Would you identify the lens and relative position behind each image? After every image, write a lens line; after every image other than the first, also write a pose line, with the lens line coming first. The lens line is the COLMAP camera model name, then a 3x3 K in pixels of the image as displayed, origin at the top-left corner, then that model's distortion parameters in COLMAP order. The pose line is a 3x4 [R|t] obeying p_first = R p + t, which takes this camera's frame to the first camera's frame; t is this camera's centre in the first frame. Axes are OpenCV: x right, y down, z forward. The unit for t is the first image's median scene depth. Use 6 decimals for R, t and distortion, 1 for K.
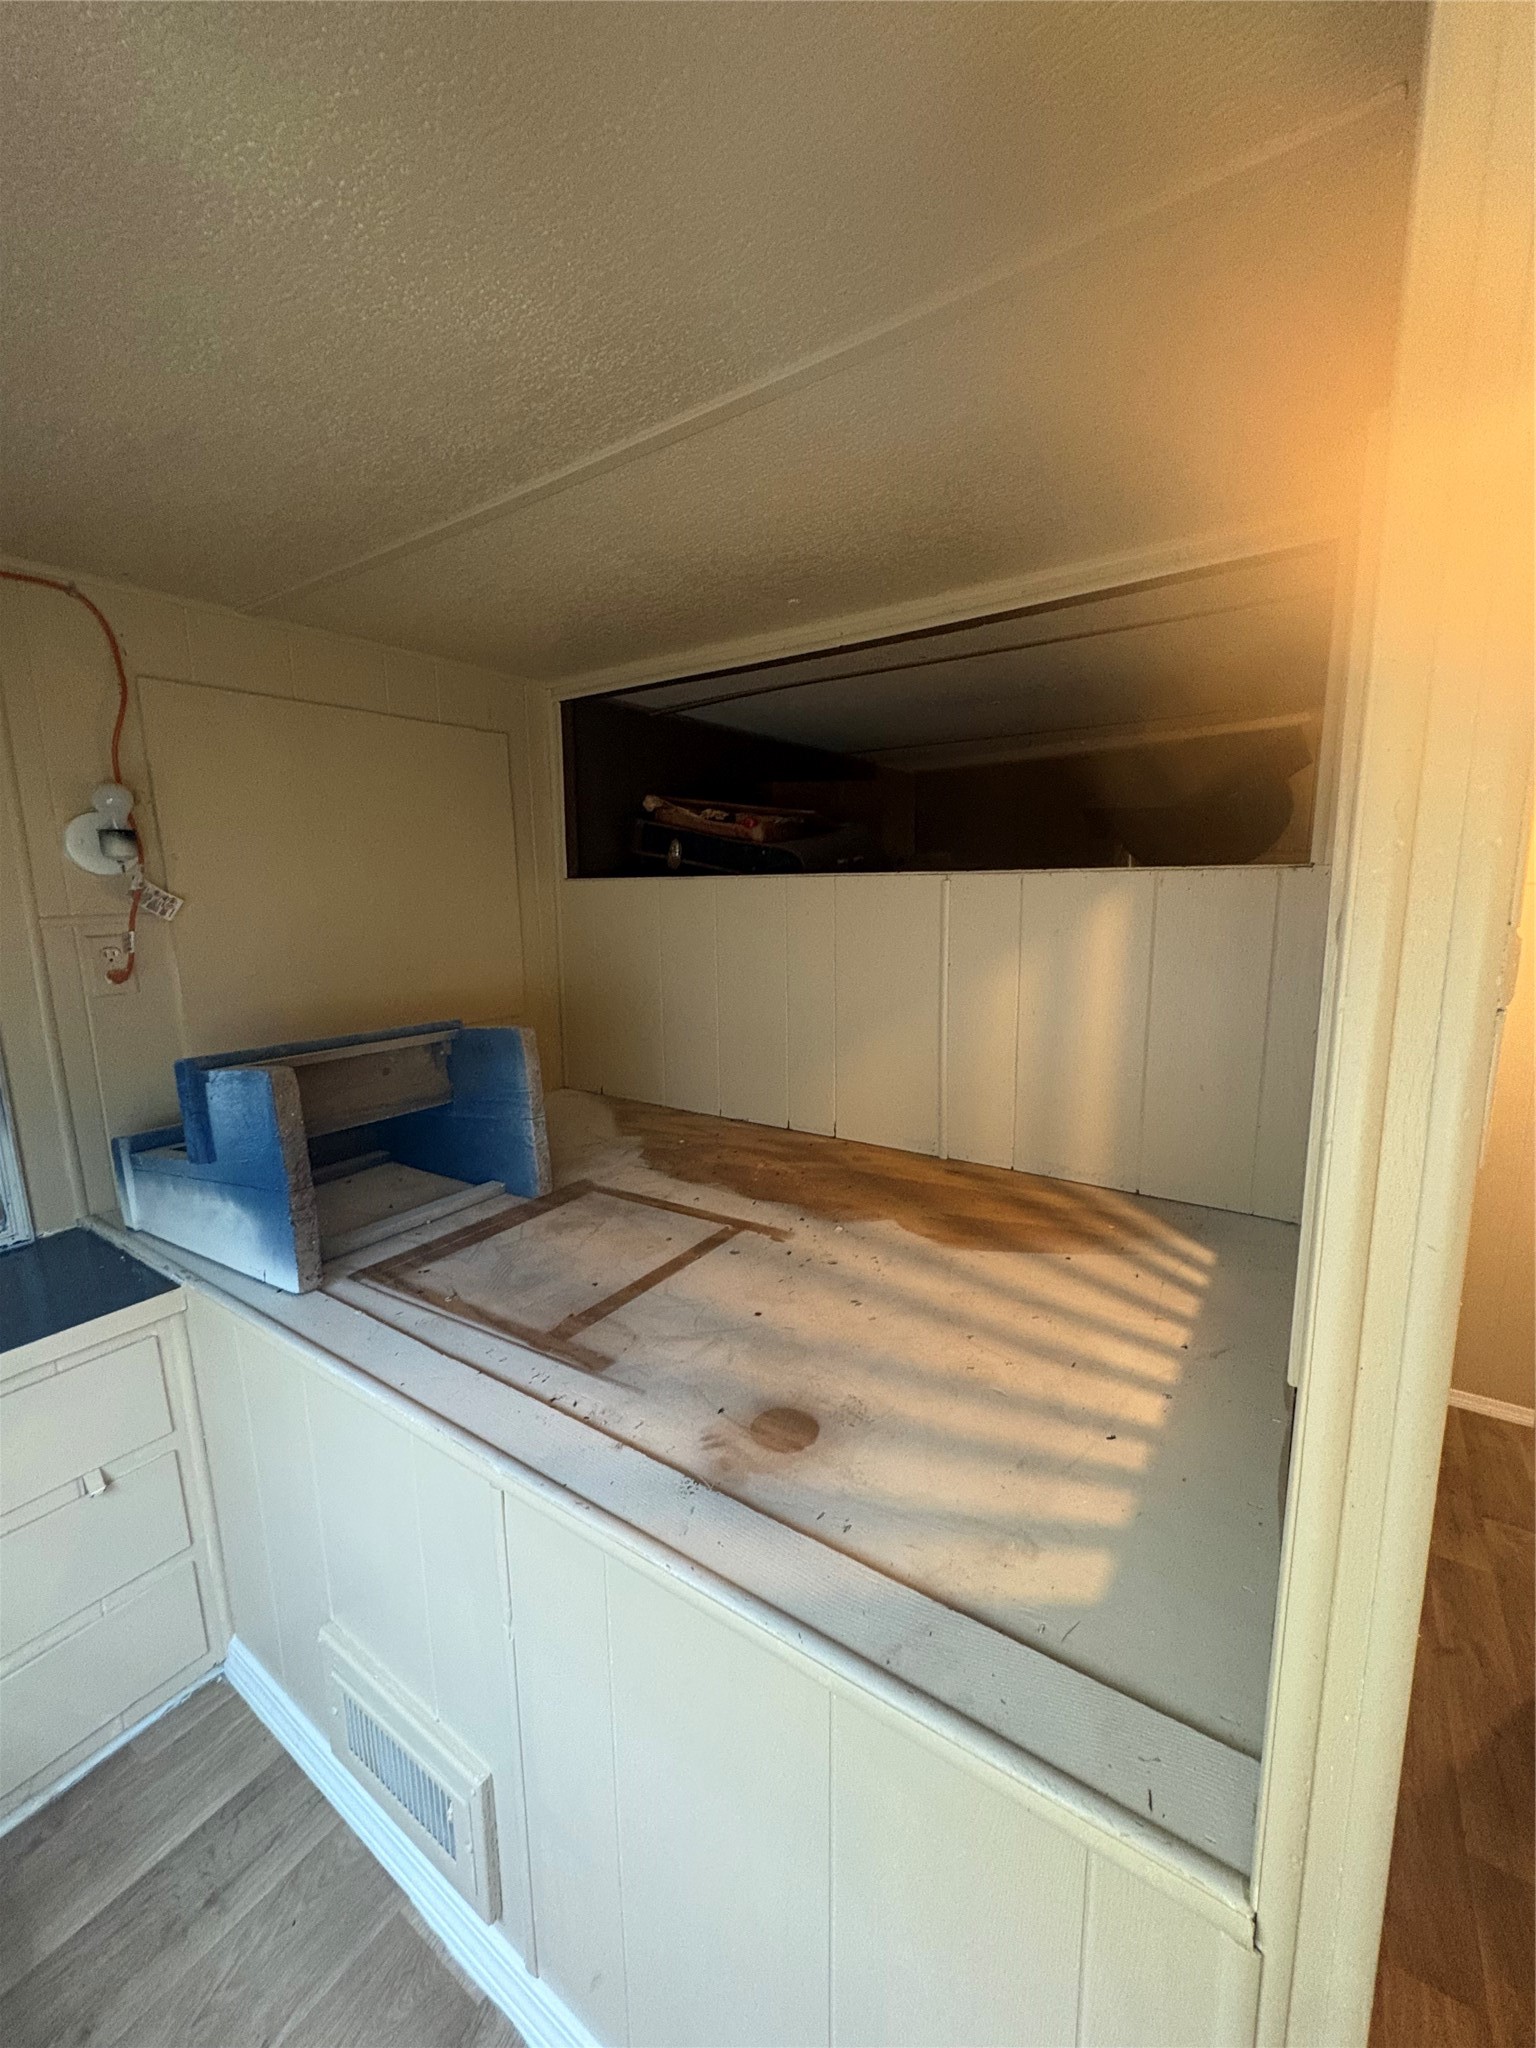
lens RADIAL K [[819.5, 0, 774.6], [0, 819.5, 1019.0], [0, 0, 1]] dist [0.000432, 0.000554]
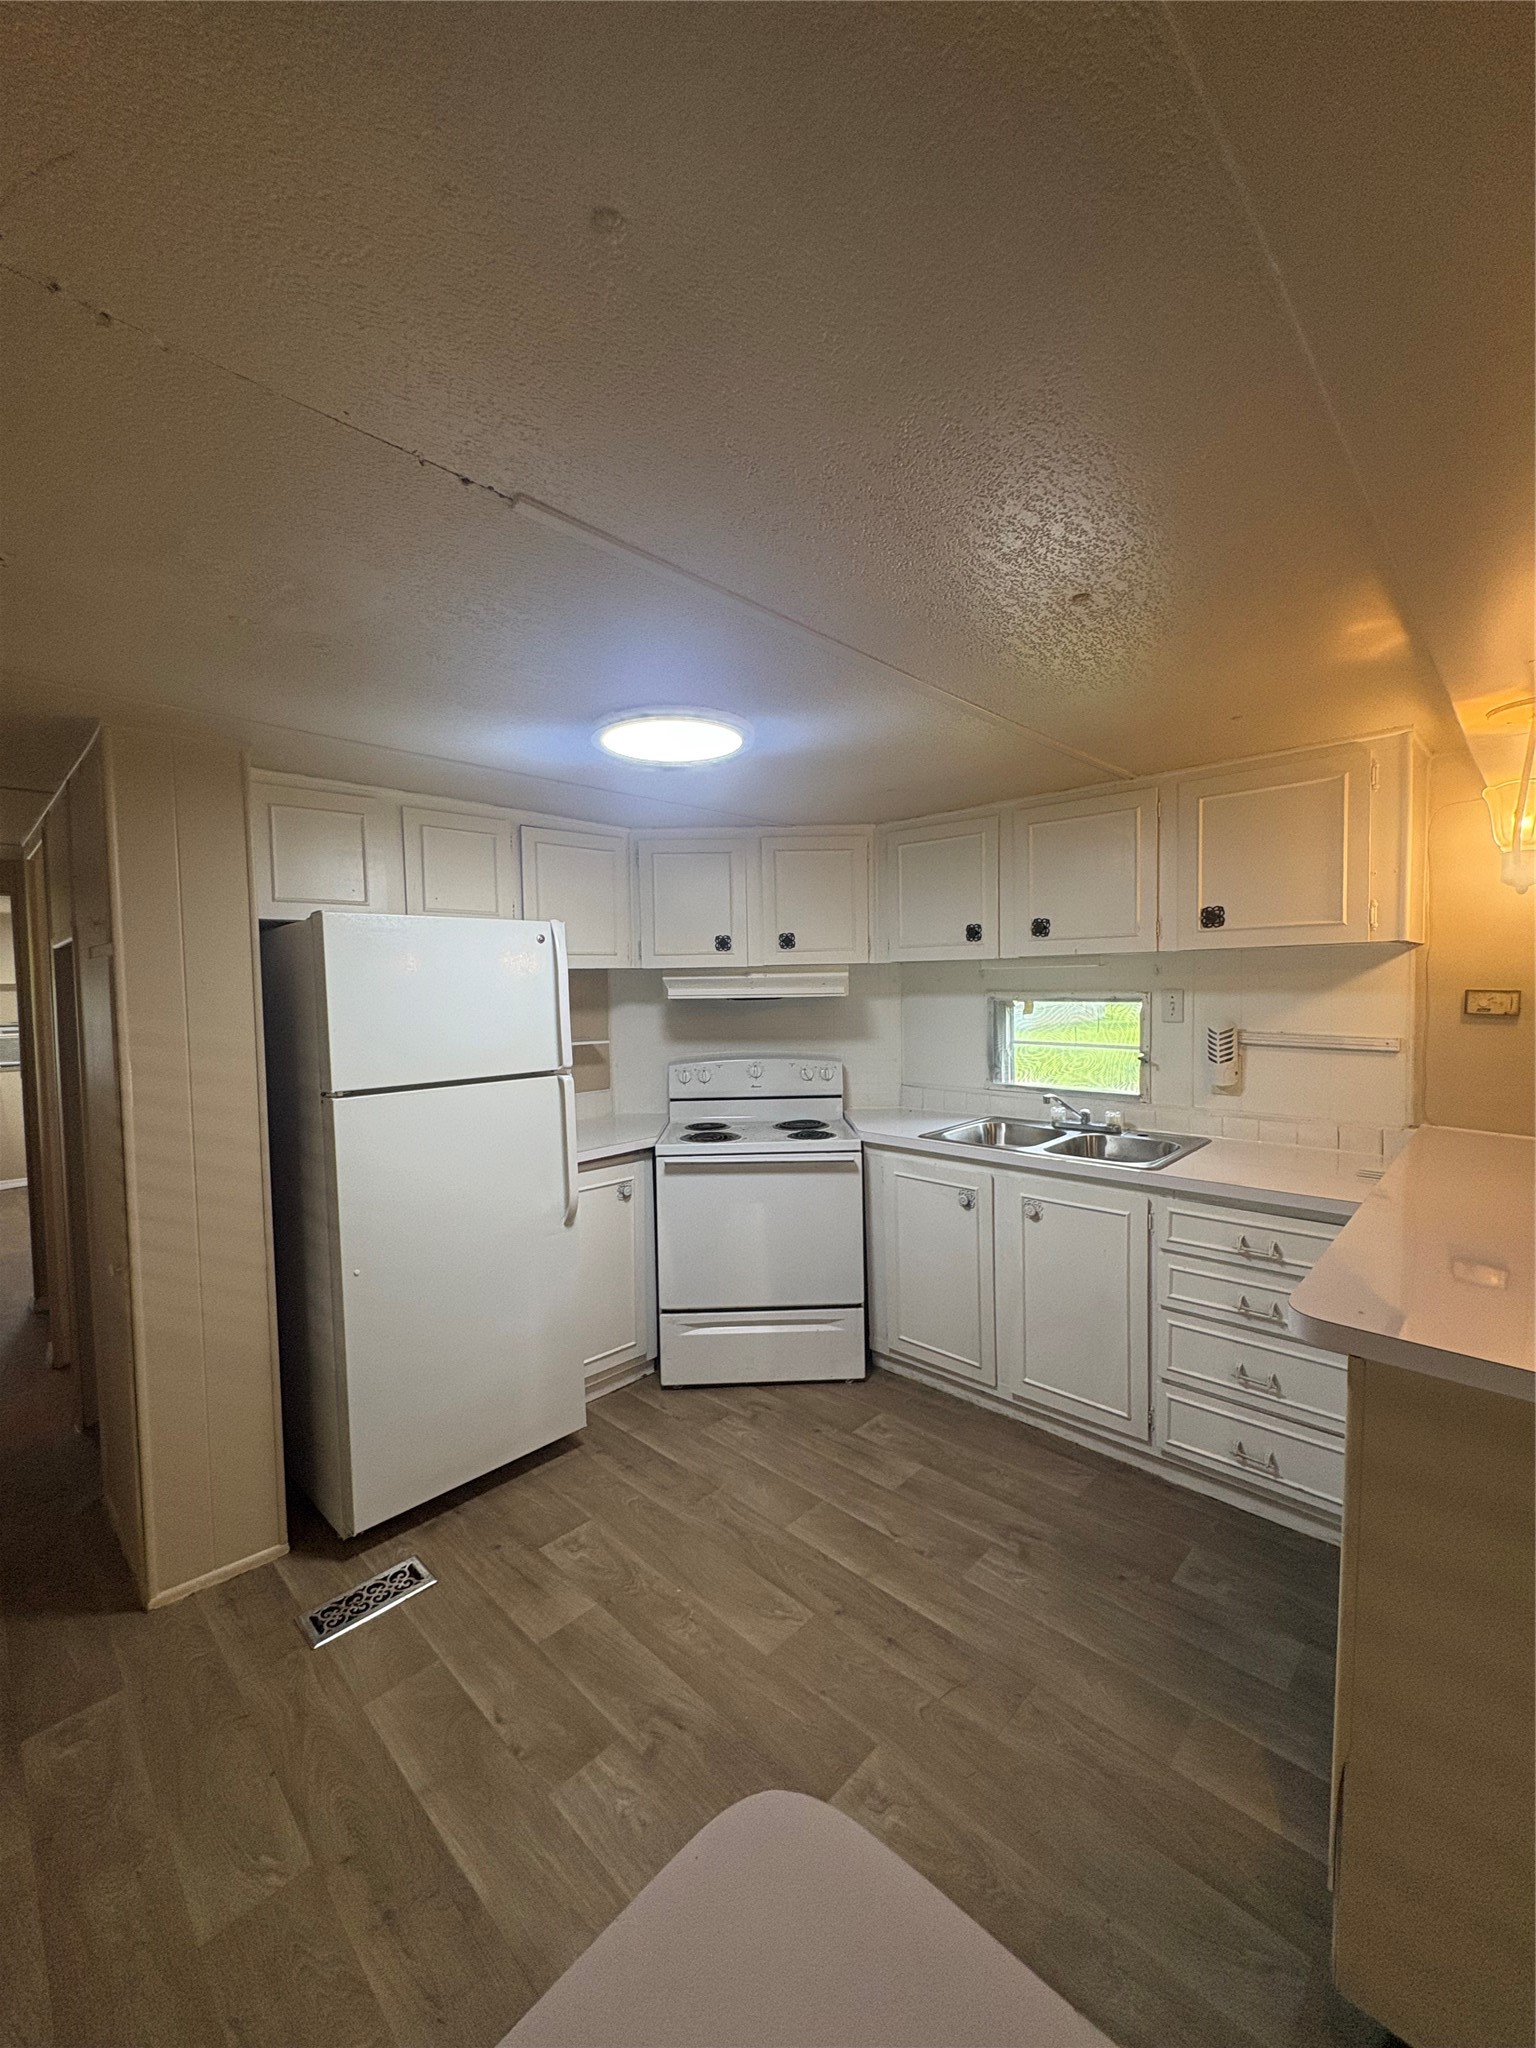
lens RADIAL K [[819.5, 0, 768.1], [0, 819.5, 1016.4], [0, 0, 1]] dist [0.000432, 0.000554]
pose [[-0.175972, 0.061612, -0.982465, 0.845394], [-0.153051, 0.984190, 0.089133, -0.275609], [0.972424, 0.166052, -0.163761, 0.733456]]
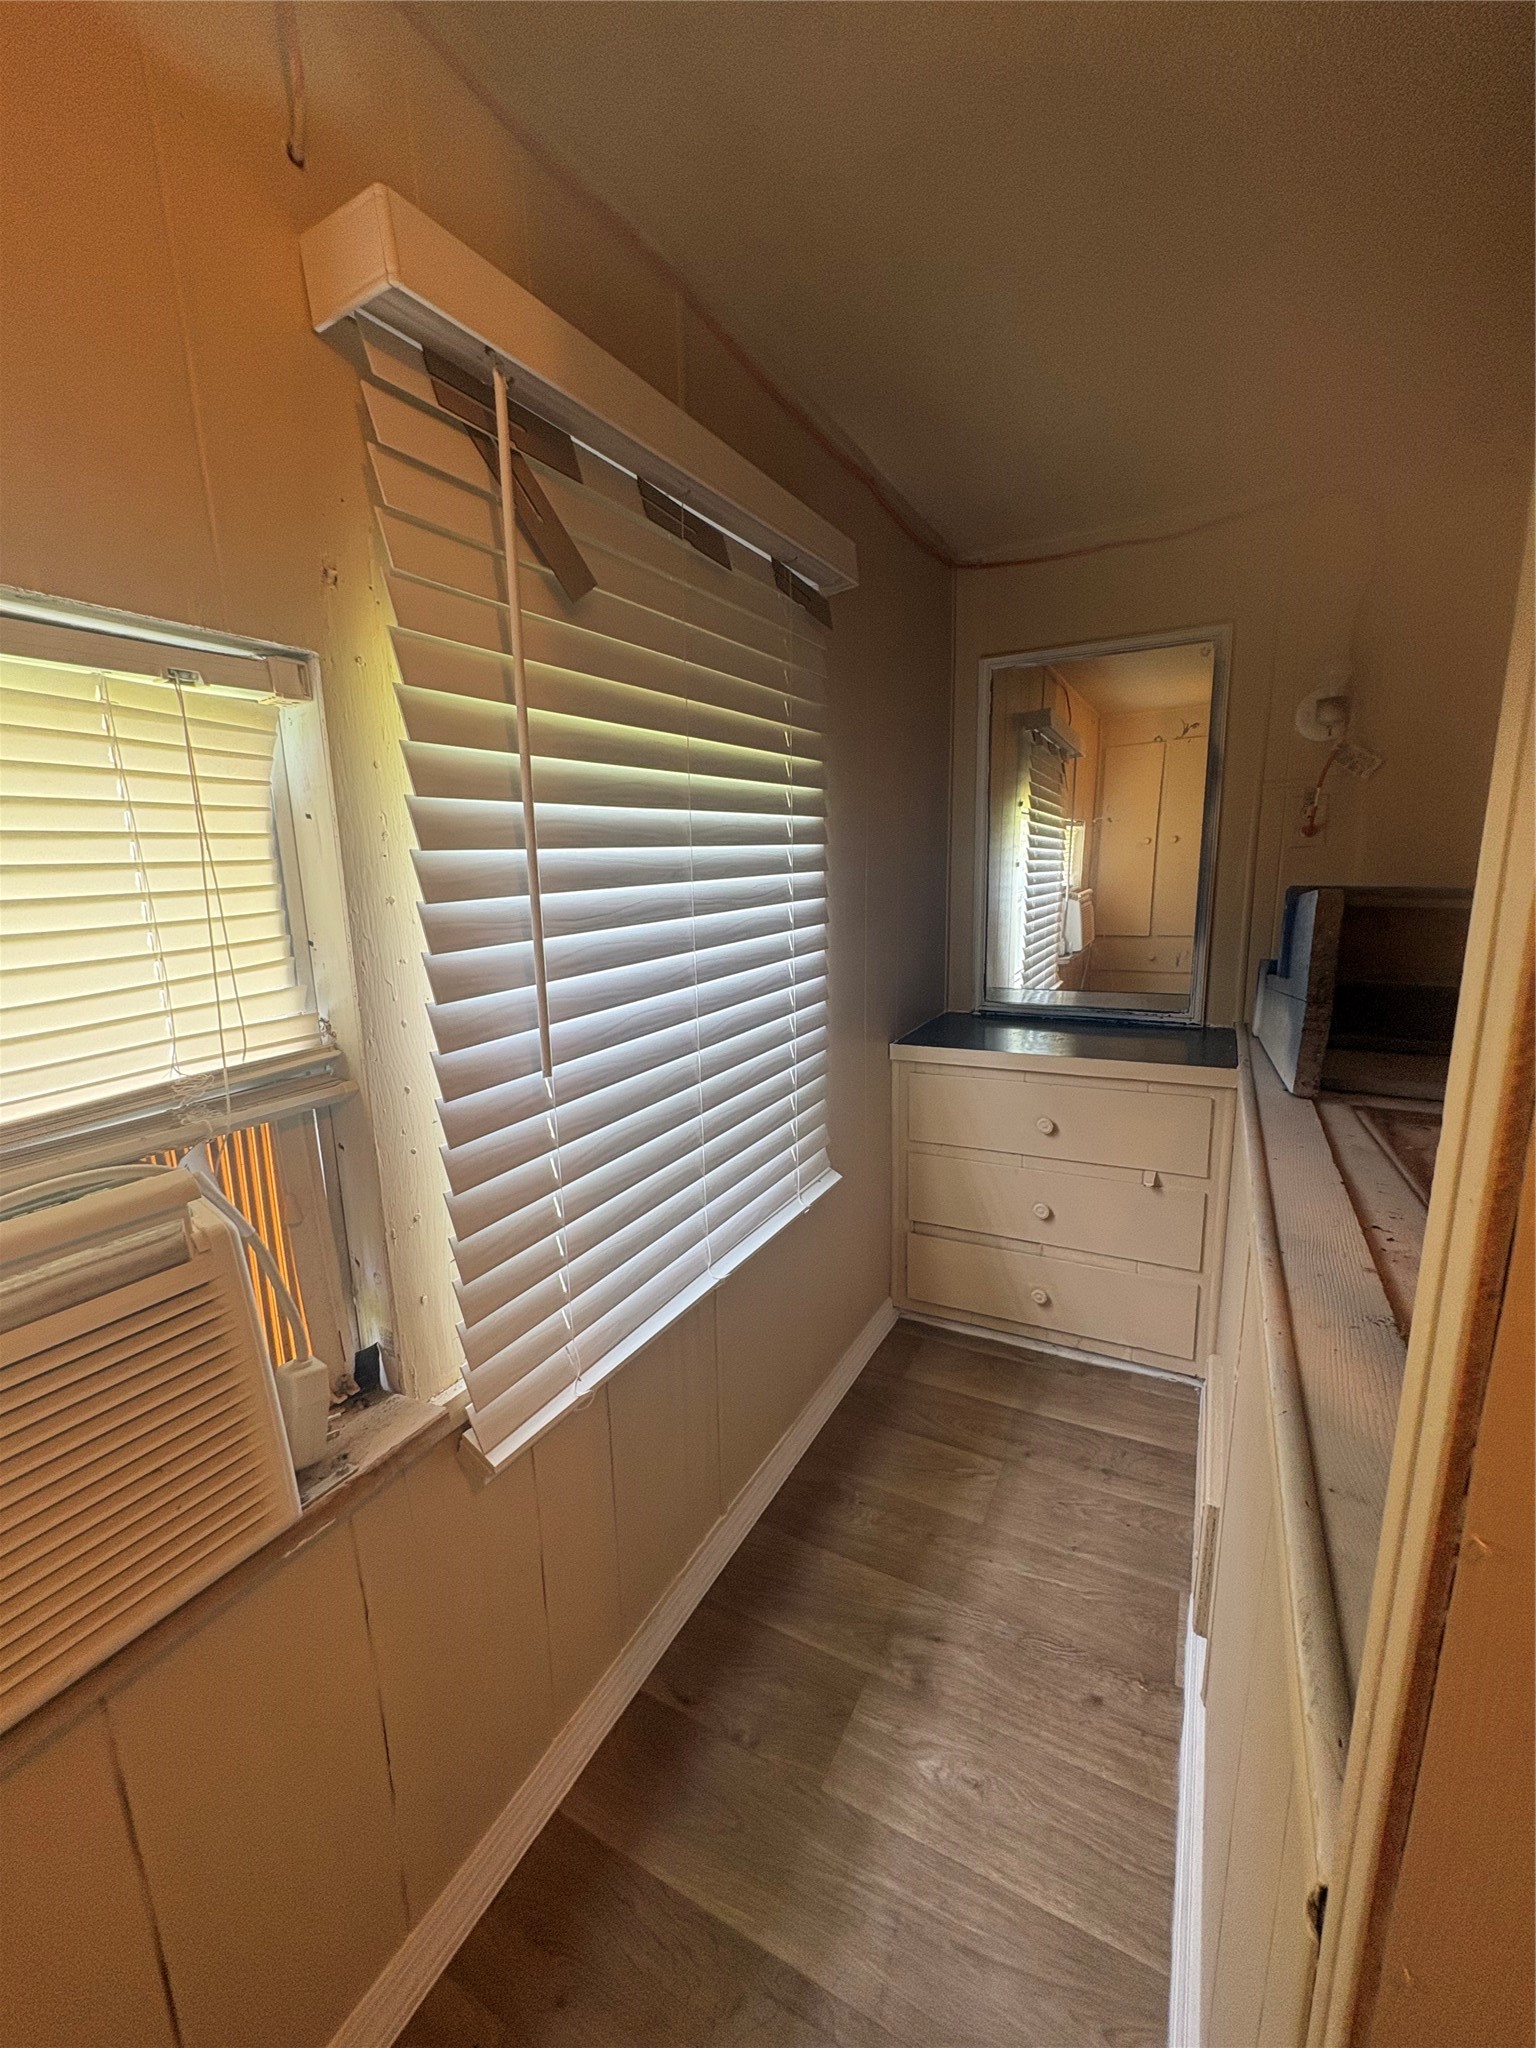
lens RADIAL K [[819.5, 0, 771.5], [0, 819.5, 1020.9], [0, 0, 1]] dist [0.000432, 0.000554]
pose [[0.104943, 0.204773, -0.973167, 0.409574], [-0.143449, 0.971454, 0.188944, 0.130504], [0.984078, 0.119771, 0.131322, 0.146920]]
